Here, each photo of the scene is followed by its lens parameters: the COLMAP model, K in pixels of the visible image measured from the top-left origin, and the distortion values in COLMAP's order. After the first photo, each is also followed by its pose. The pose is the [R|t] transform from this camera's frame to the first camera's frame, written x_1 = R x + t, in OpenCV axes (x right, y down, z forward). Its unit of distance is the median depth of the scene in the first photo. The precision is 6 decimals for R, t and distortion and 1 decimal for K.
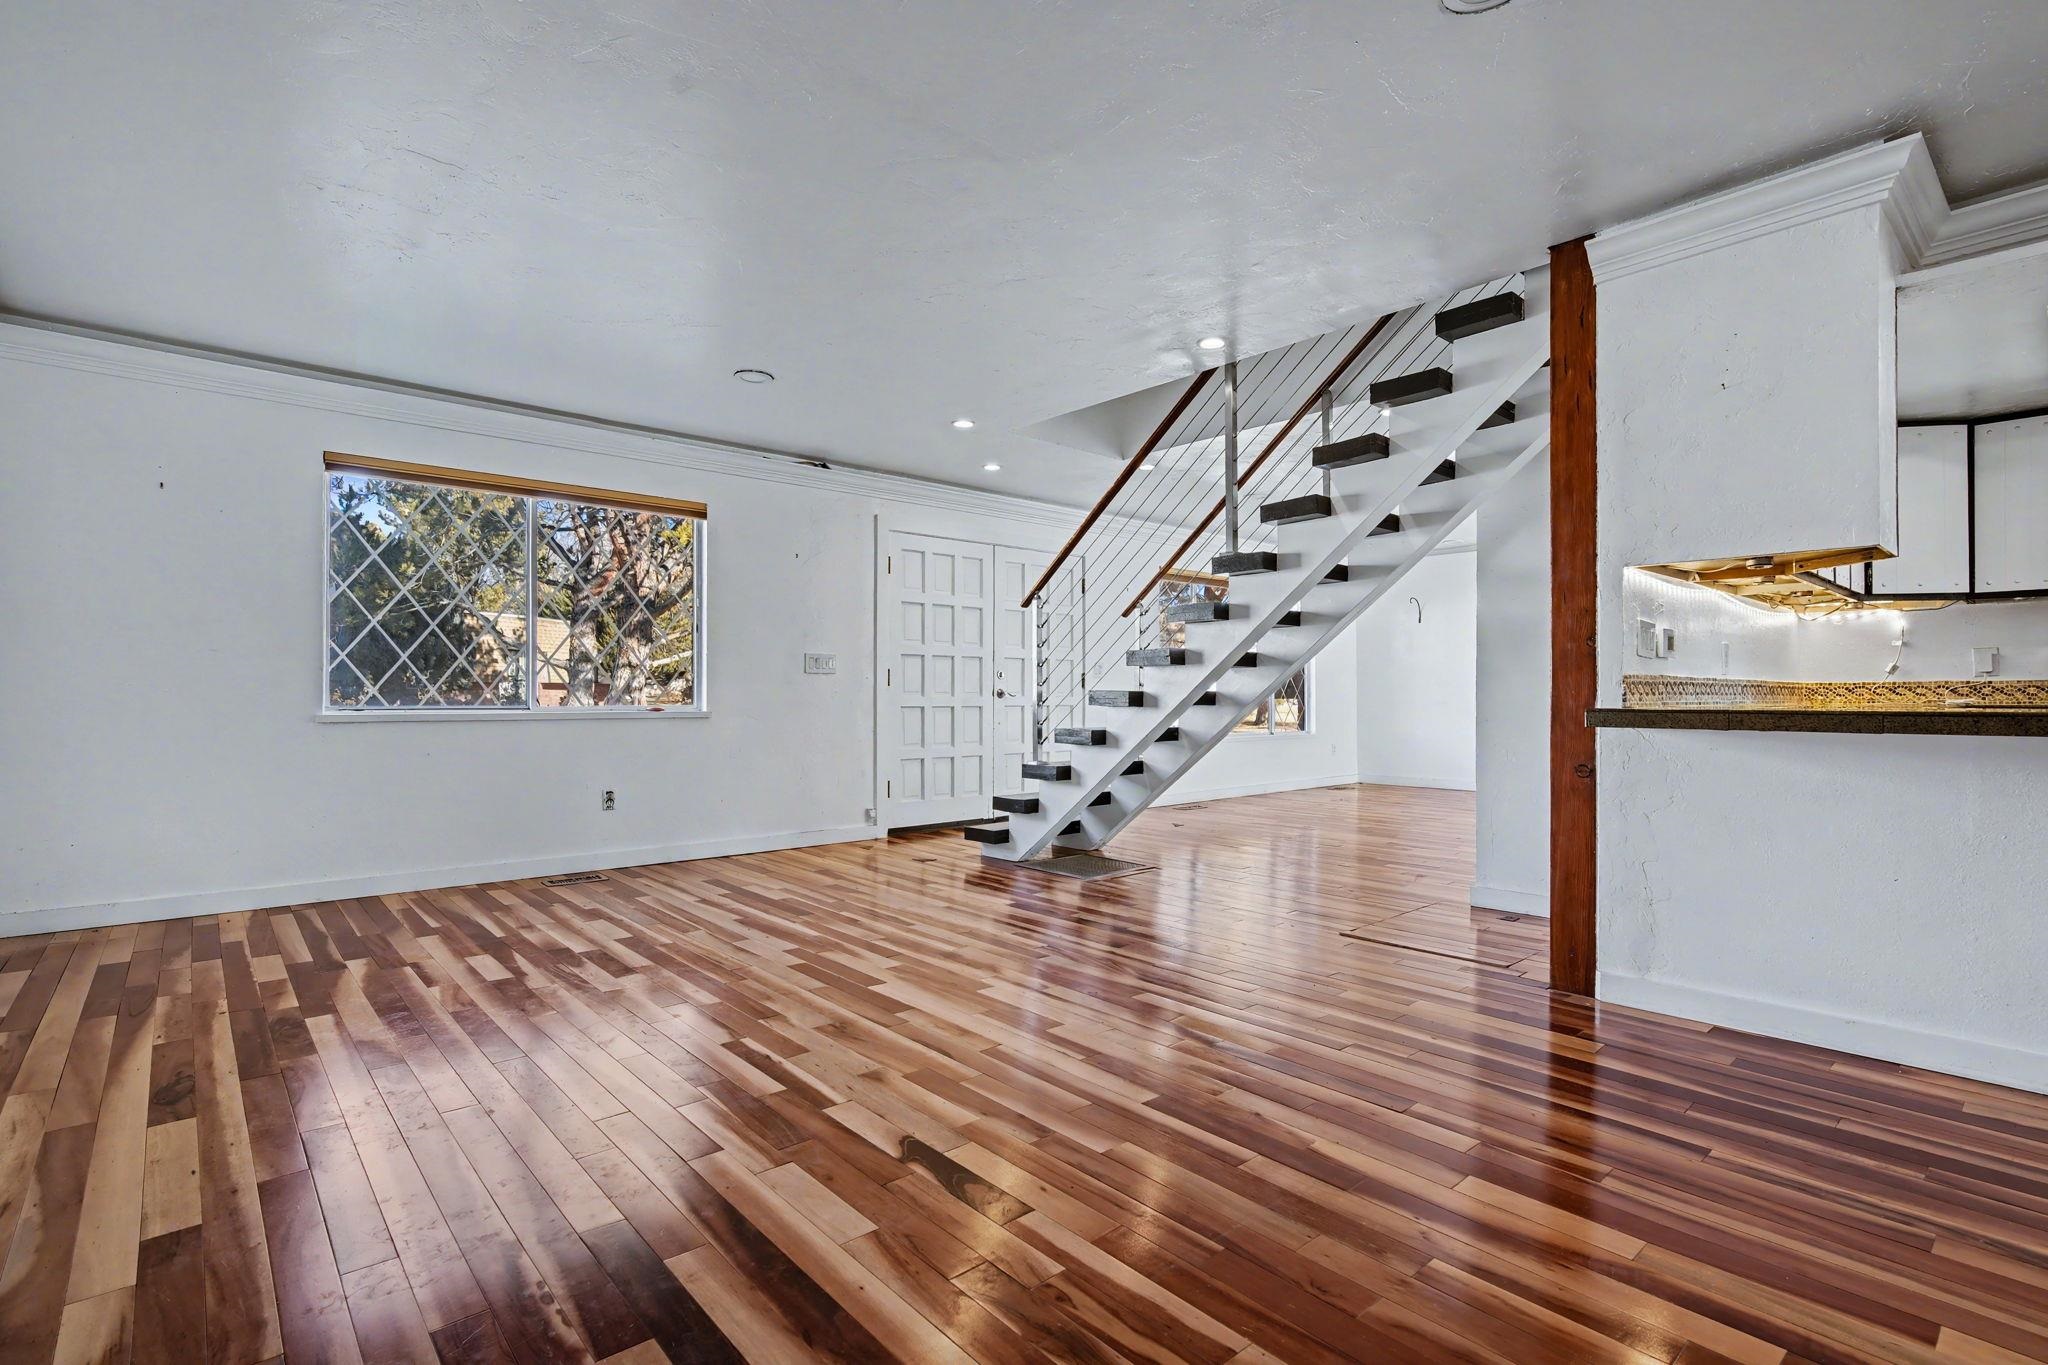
lens RADIAL K [[965.6, 0, 1027.2], [0, 965.6, 691.3], [0, 0, 1]] dist [-0.005641, 0.000113]
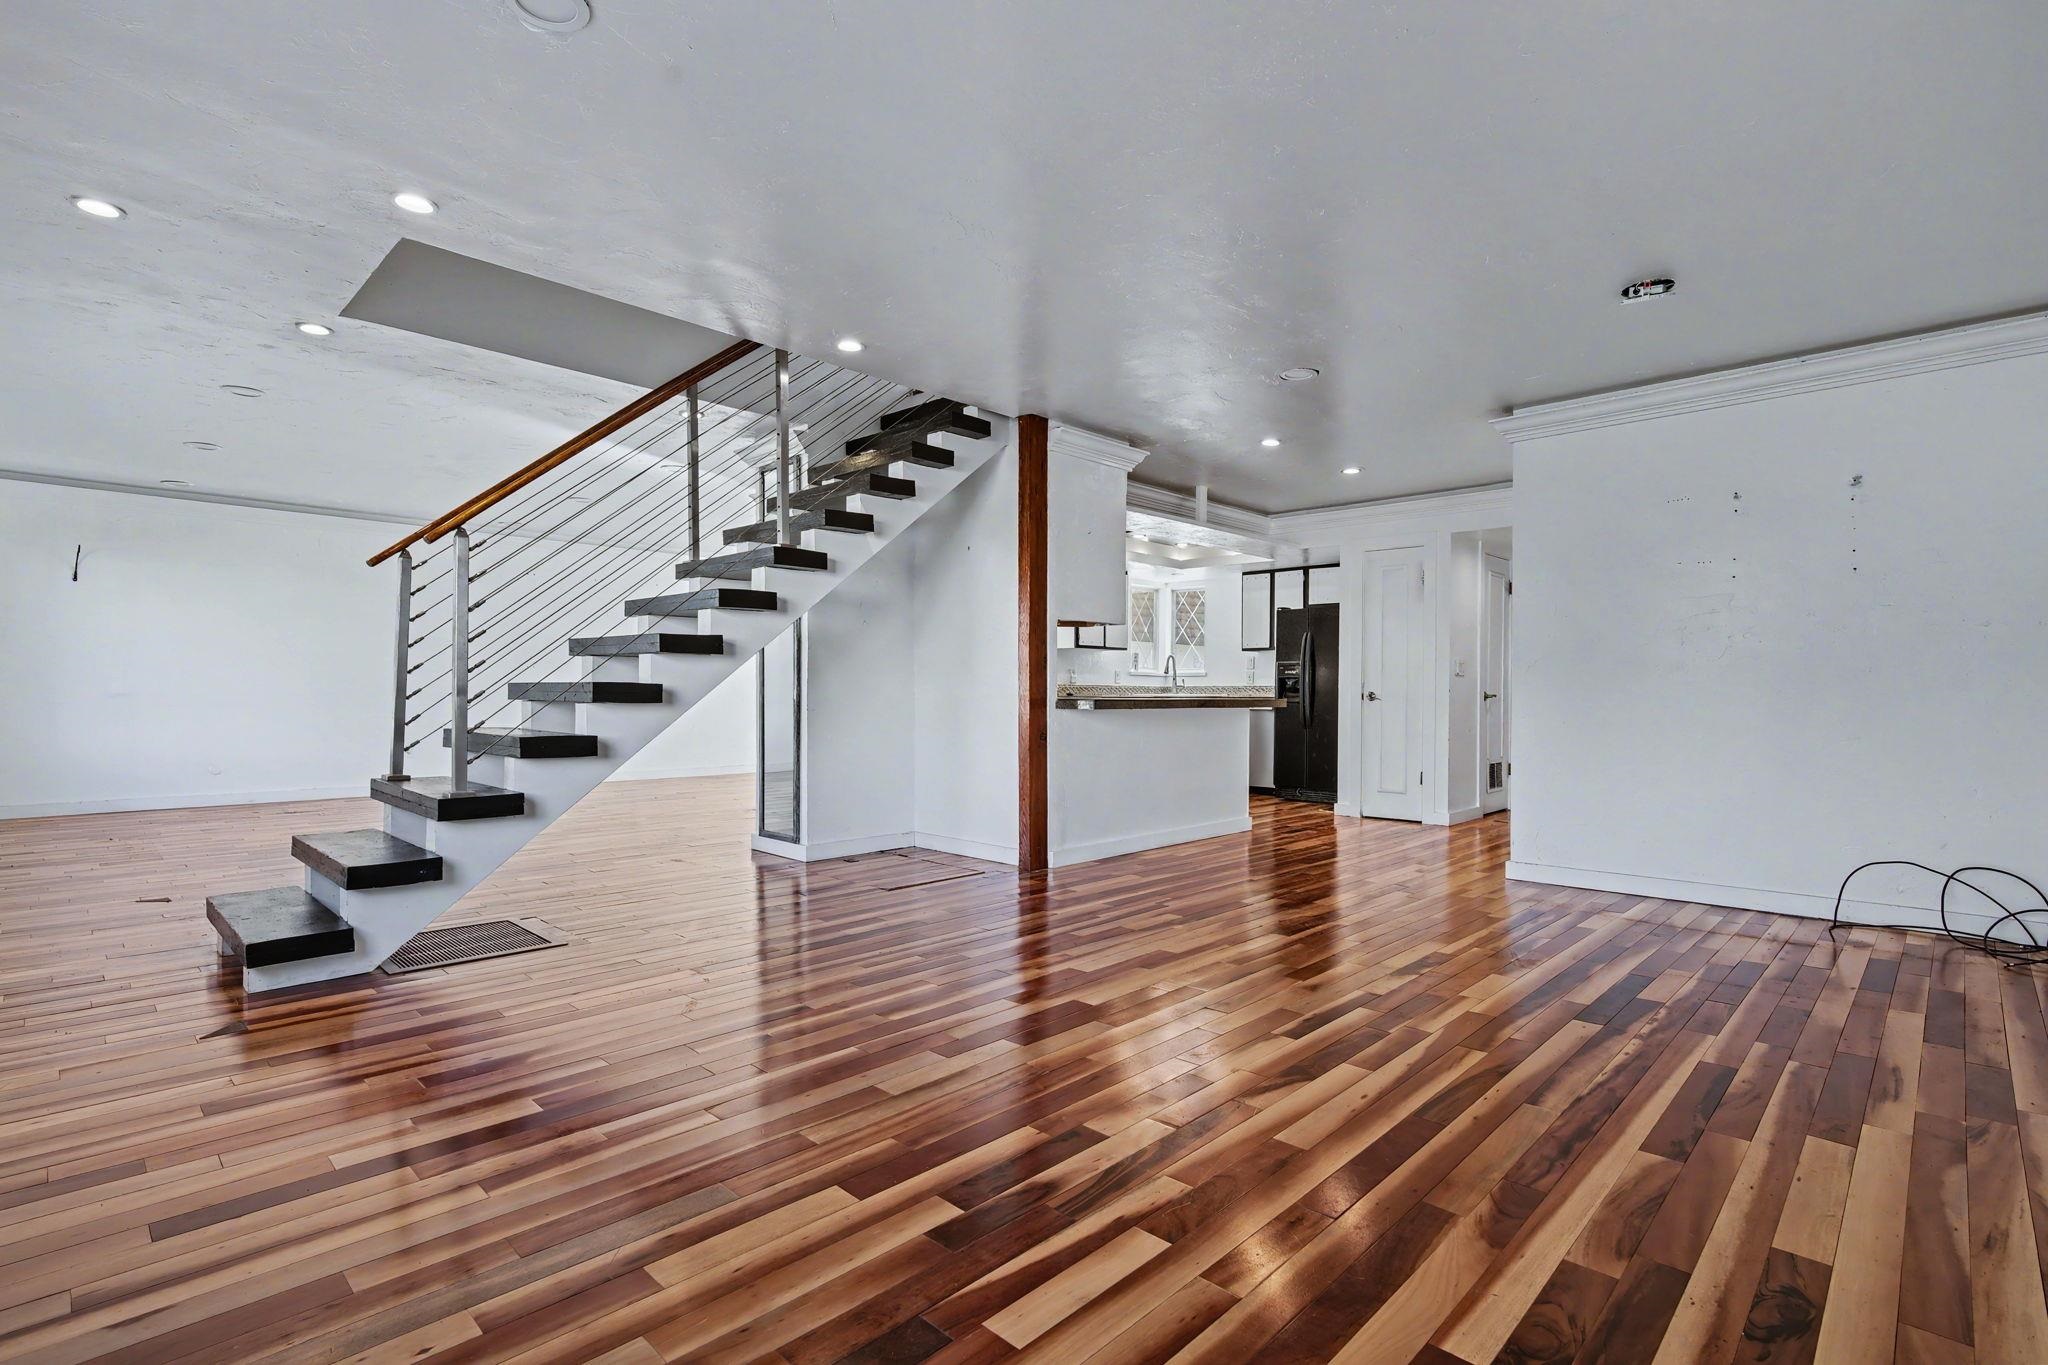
lens RADIAL K [[965.6, 0, 1027.6], [0, 965.6, 685.5], [0, 0, 1]] dist [-0.005641, 0.000113]
pose [[-0.079432, 0.001637, 0.996839, -1.105359], [-0.011863, 0.999926, -0.002587, 0.000296], [-0.996770, -0.012031, -0.079407, 1.156521]]
